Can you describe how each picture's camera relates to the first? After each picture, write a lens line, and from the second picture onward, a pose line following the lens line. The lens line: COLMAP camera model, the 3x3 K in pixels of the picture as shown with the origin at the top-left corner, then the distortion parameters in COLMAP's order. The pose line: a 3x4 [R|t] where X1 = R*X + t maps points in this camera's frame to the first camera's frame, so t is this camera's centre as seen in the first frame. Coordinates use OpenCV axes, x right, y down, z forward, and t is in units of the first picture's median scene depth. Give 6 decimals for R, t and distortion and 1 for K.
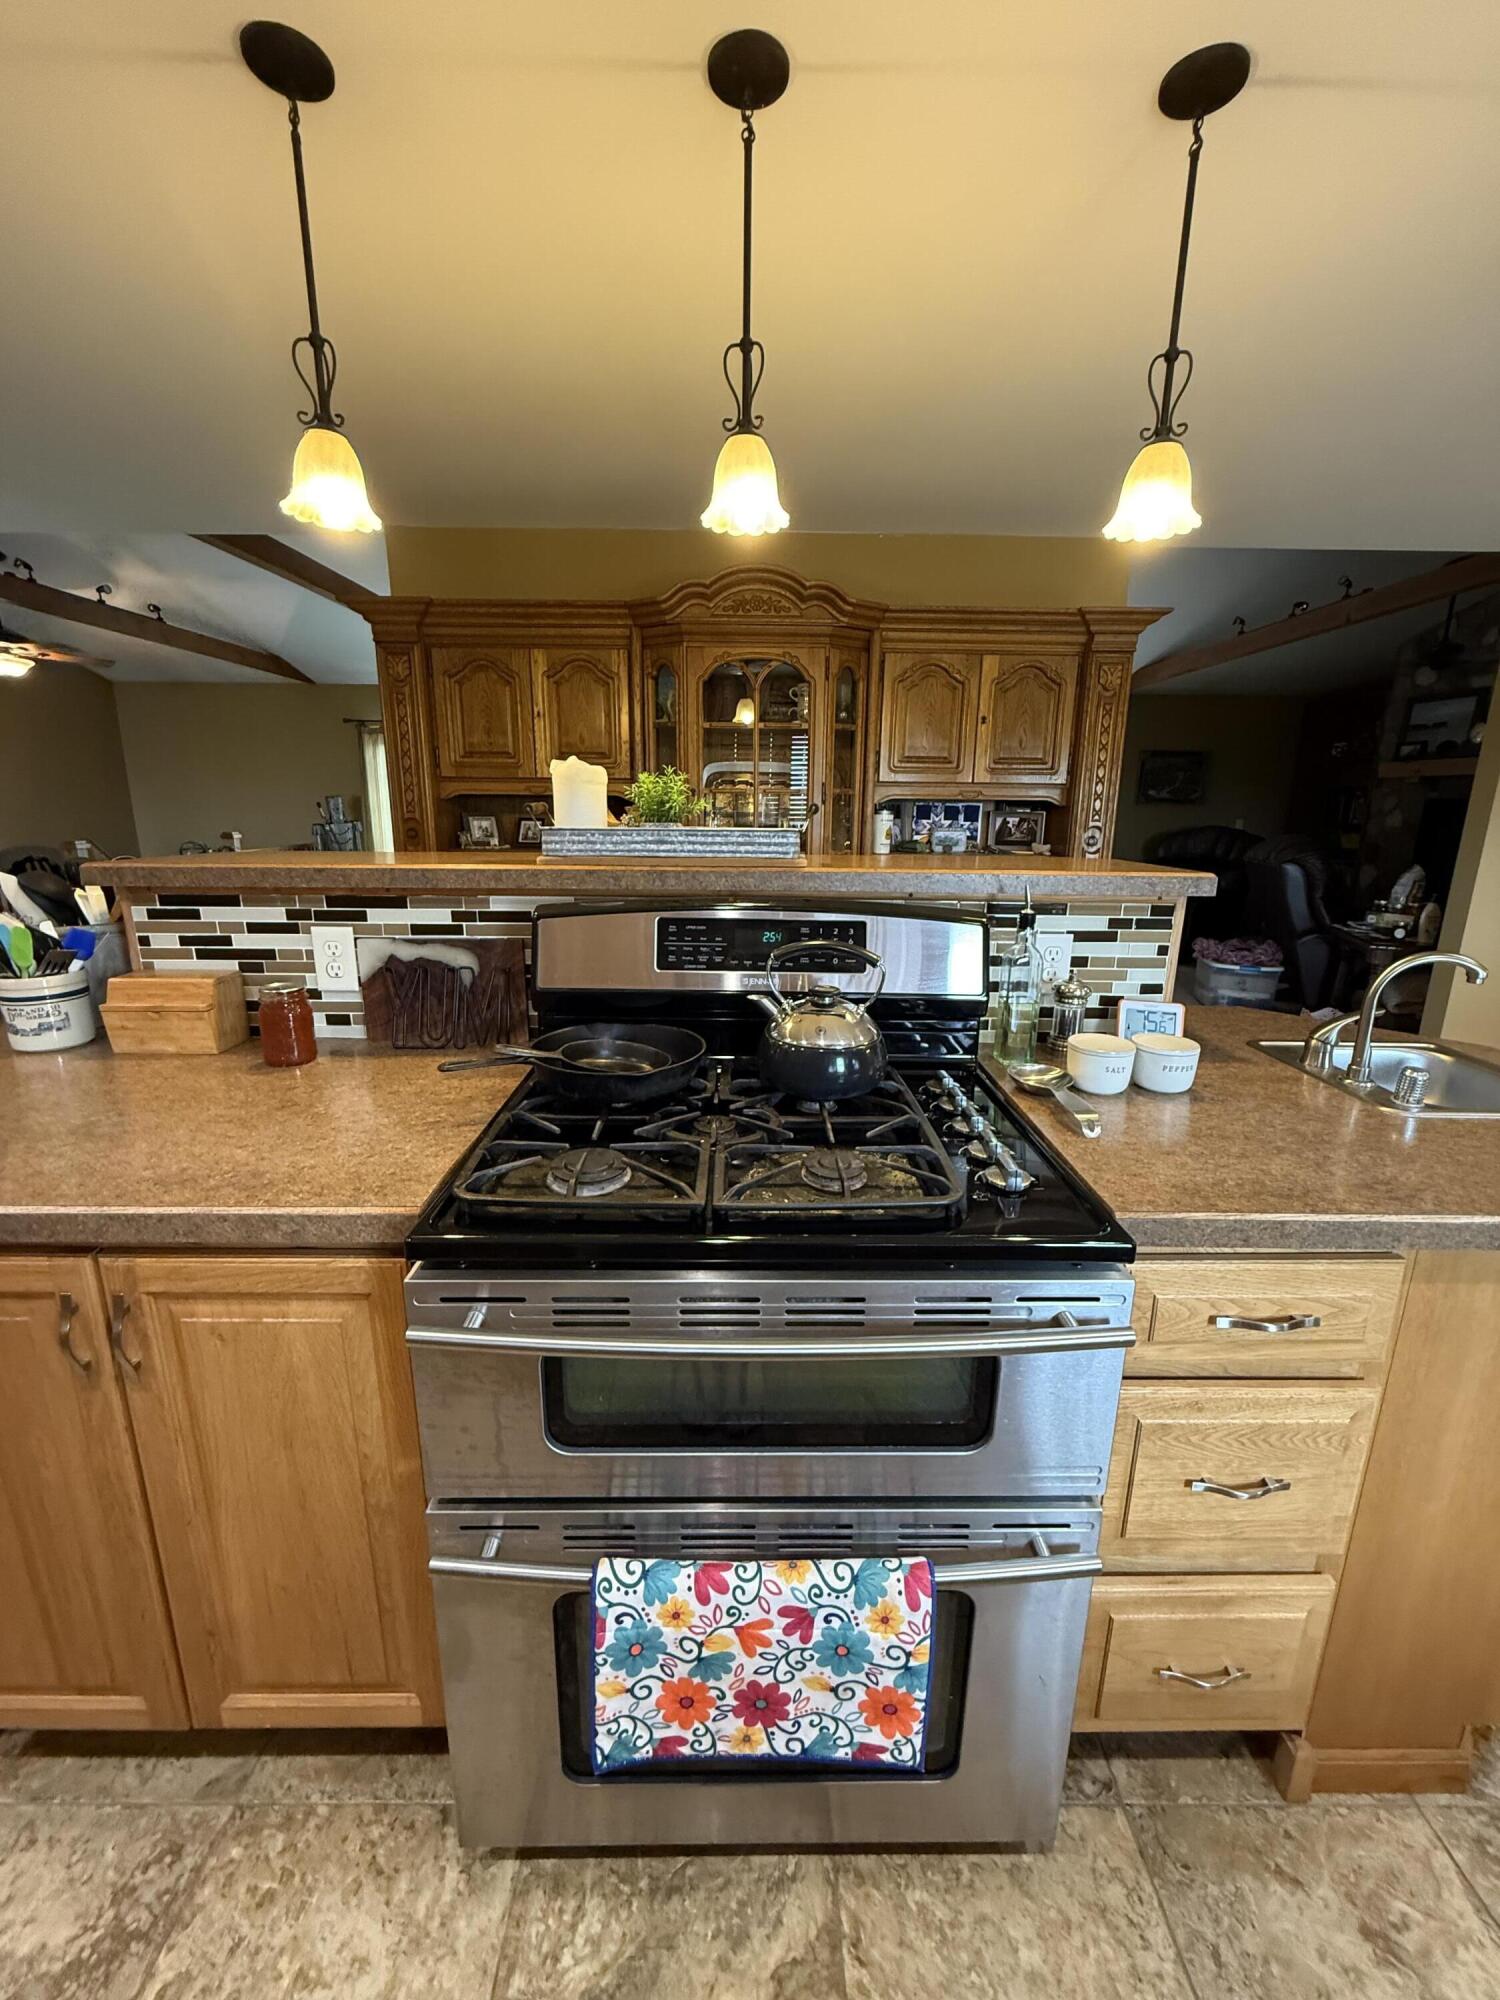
lens RADIAL K [[796.3, 0, 754.7], [0, 796.3, 995.9], [0, 0, 1]] dist [0.001395, -0.000389]
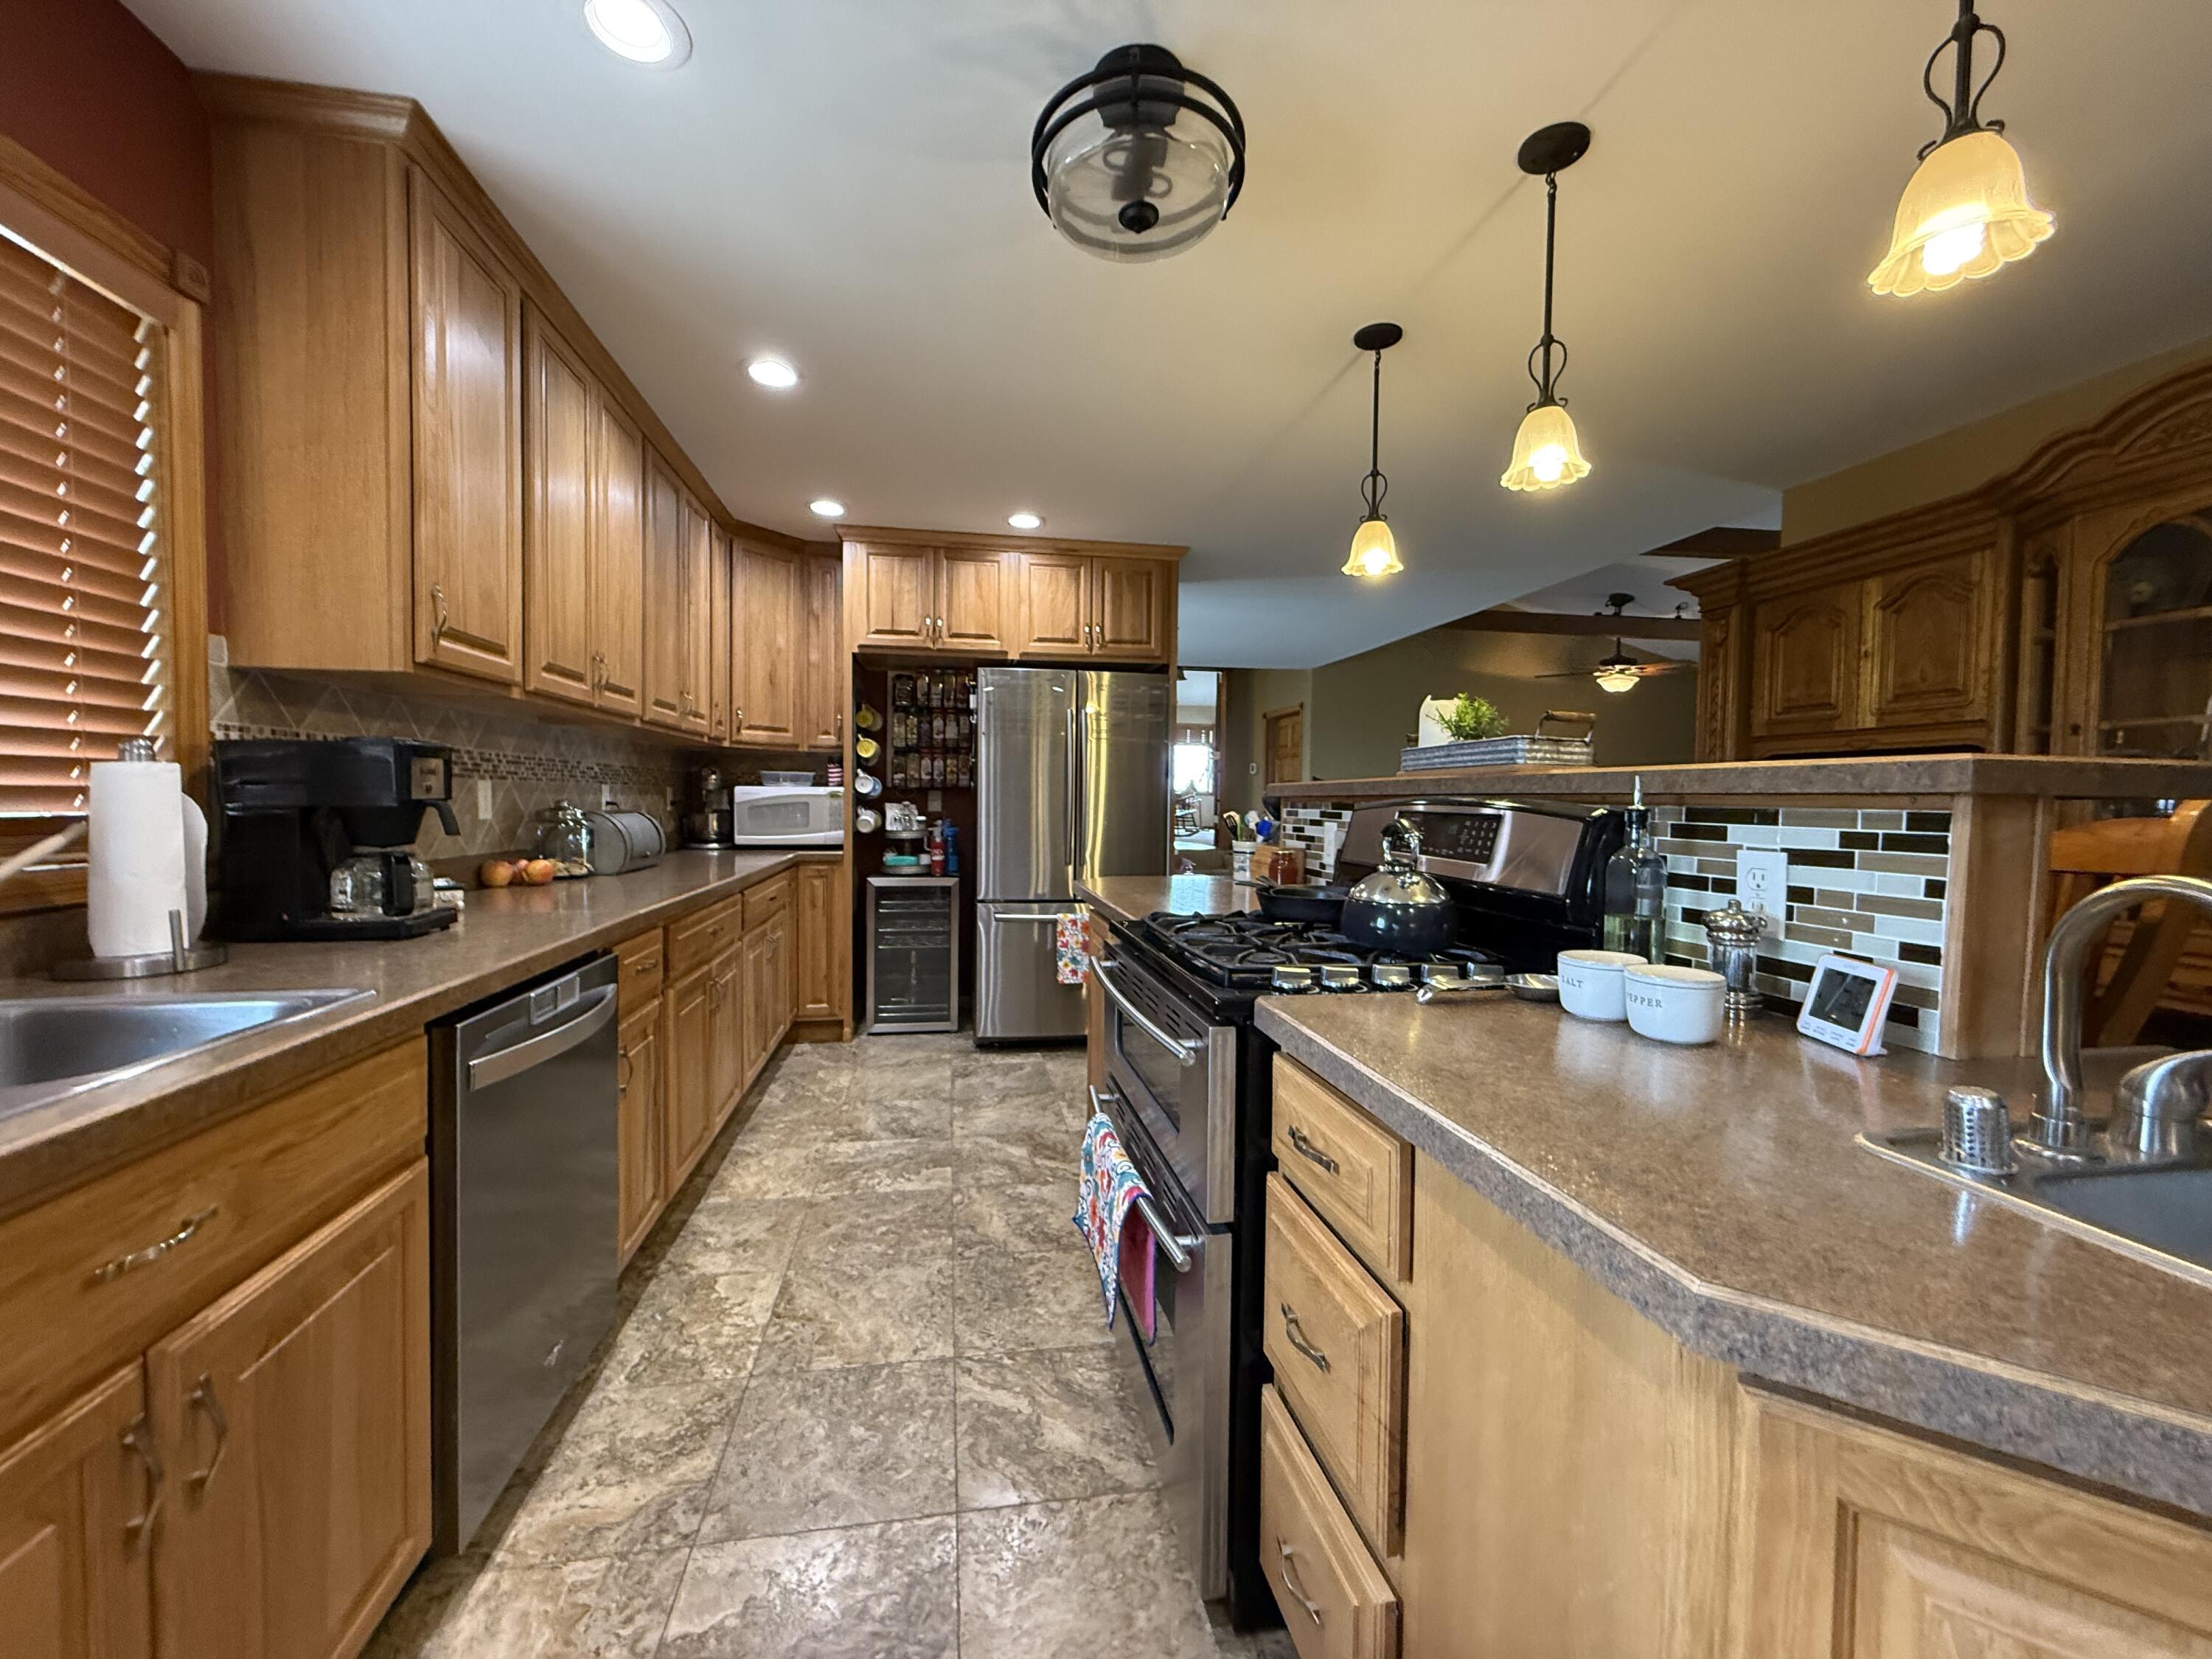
lens RADIAL K [[880.7, 0, 1096.9], [0, 880.7, 829.2], [0, 0, 1]] dist [0.001395, -0.000389]
pose [[0.162653, 0.024686, -0.986374, 1.065379], [-0.242811, 0.969946, -0.015765, 0.062114], [0.956340, 0.242066, 0.163759, 0.287212]]
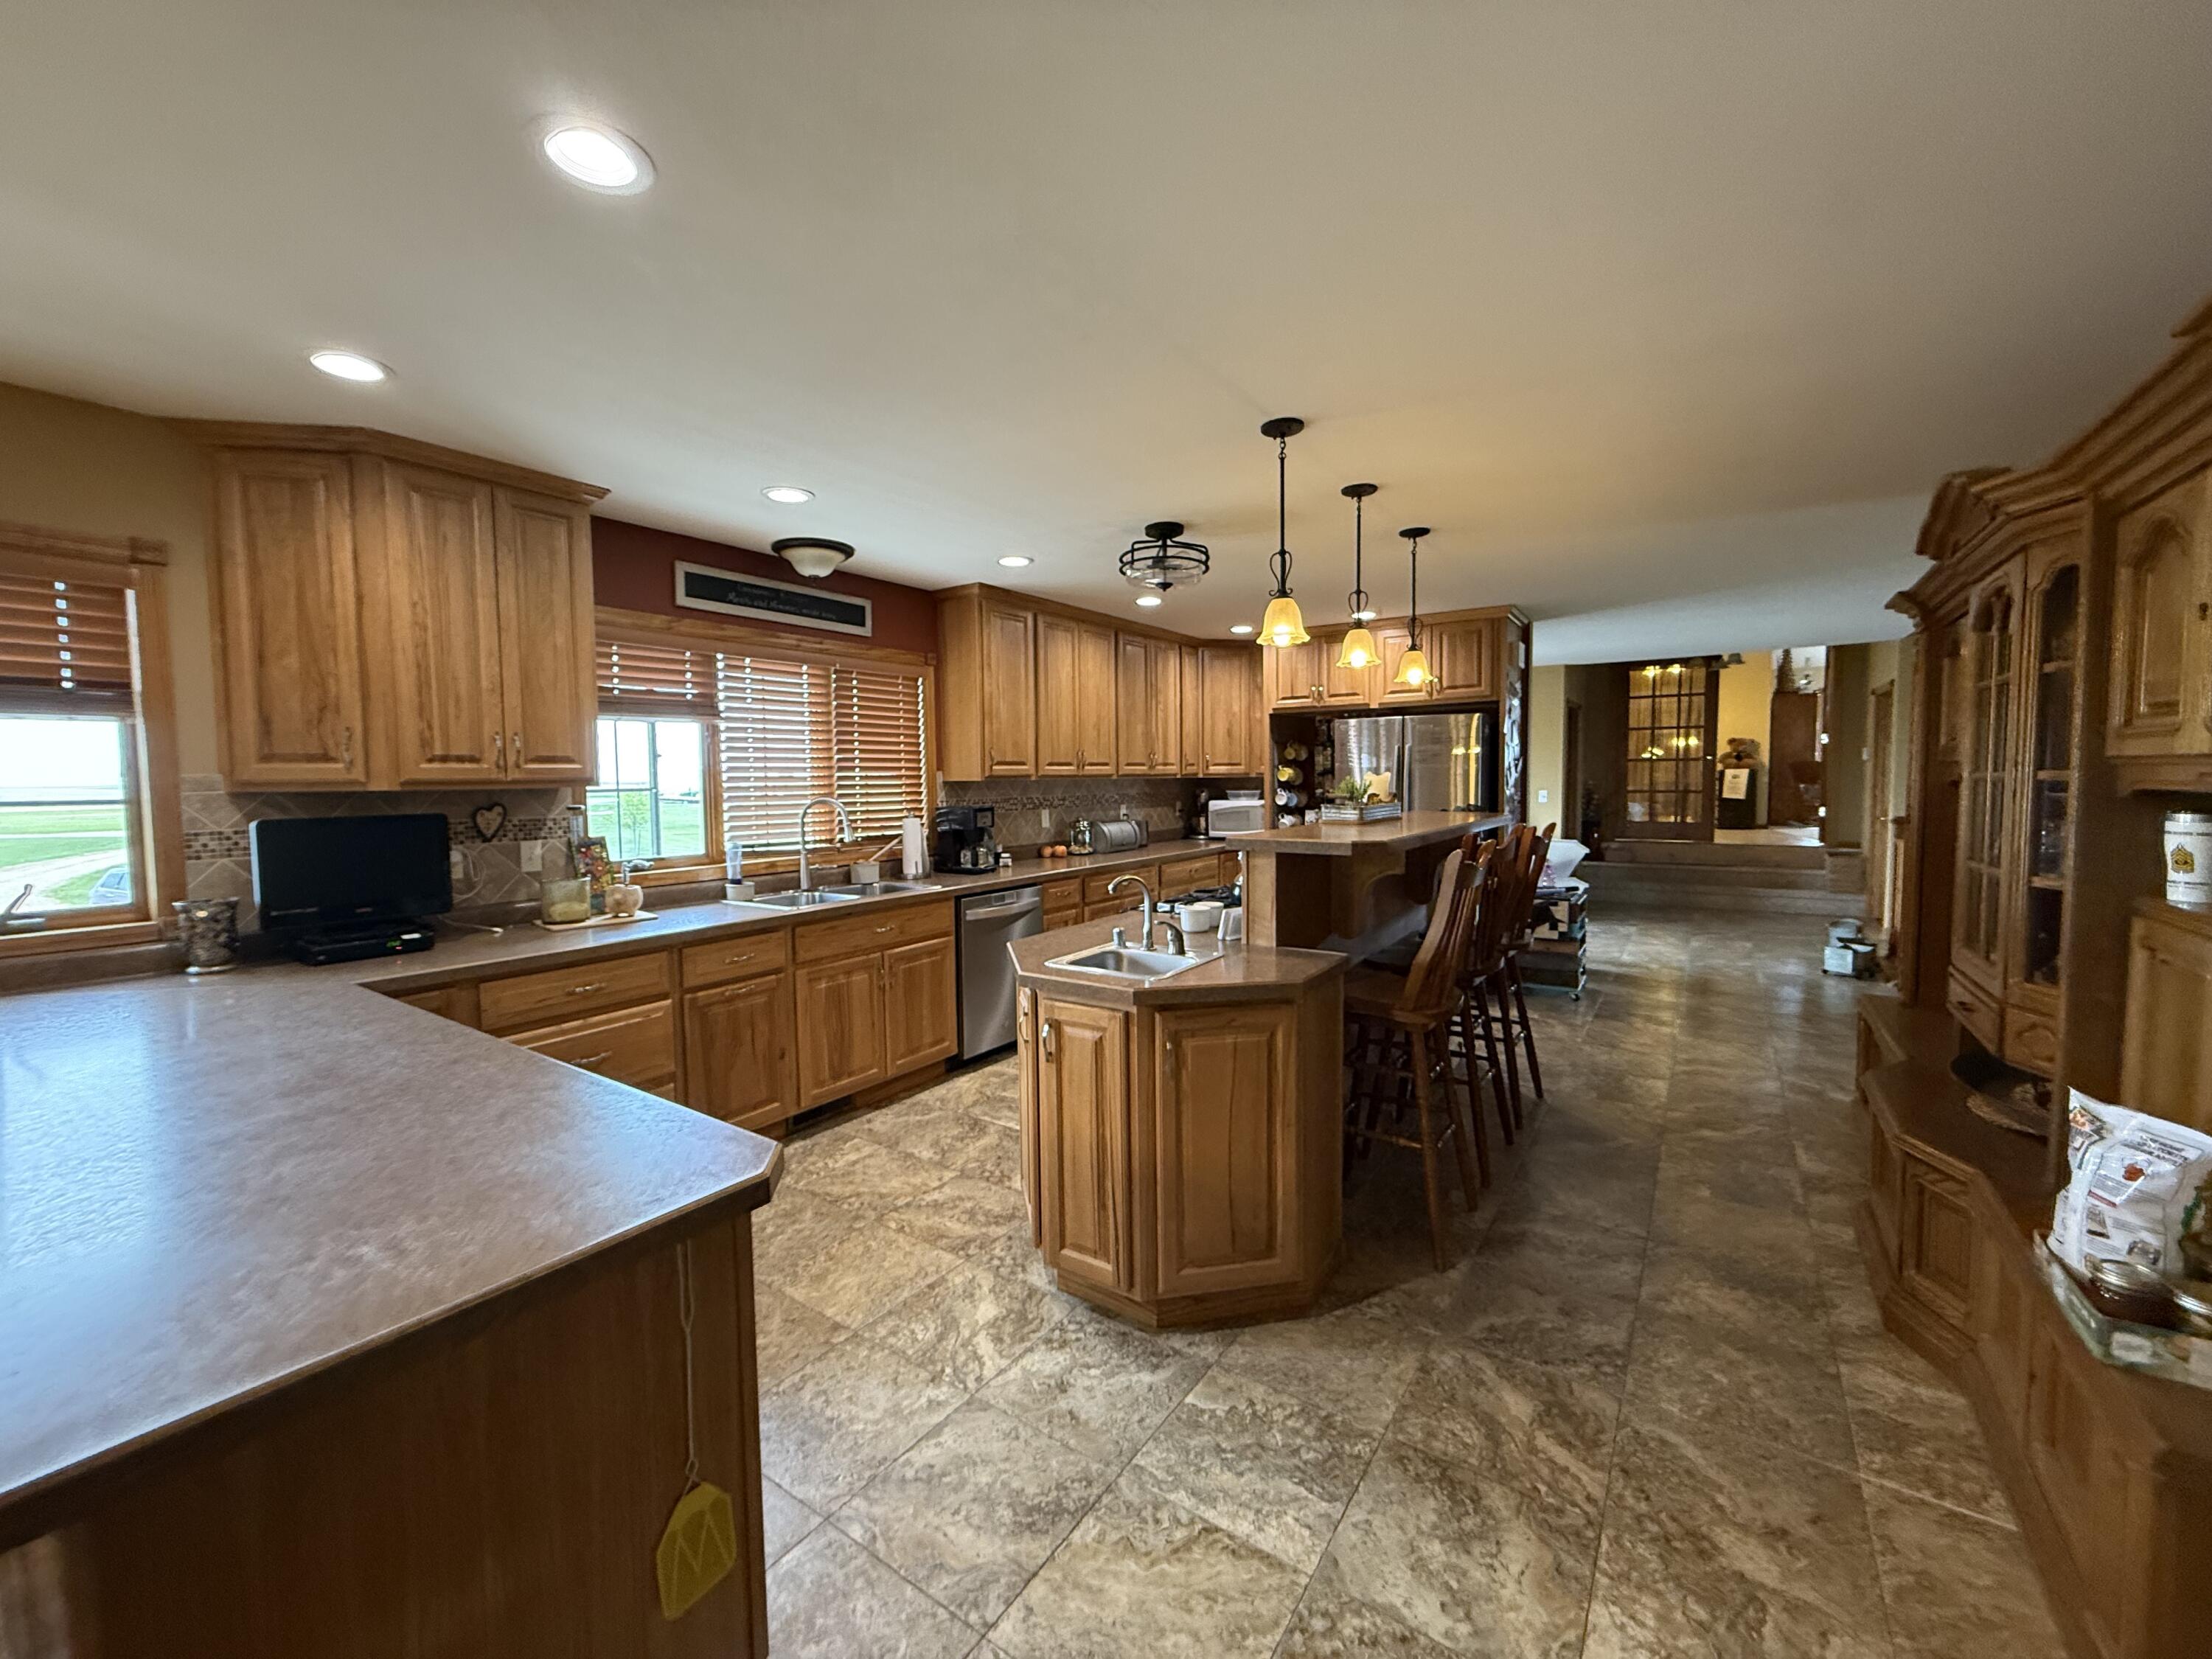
lens RADIAL K [[880.7, 0, 1098.0], [0, 880.7, 828.3], [0, 0, 1]] dist [0.001395, -0.000389]
pose [[-0.579049, 0.044968, -0.814052, 2.185792], [-0.185488, 0.965027, 0.185249, -0.450738], [0.793912, 0.258265, -0.550457, 1.741967]]
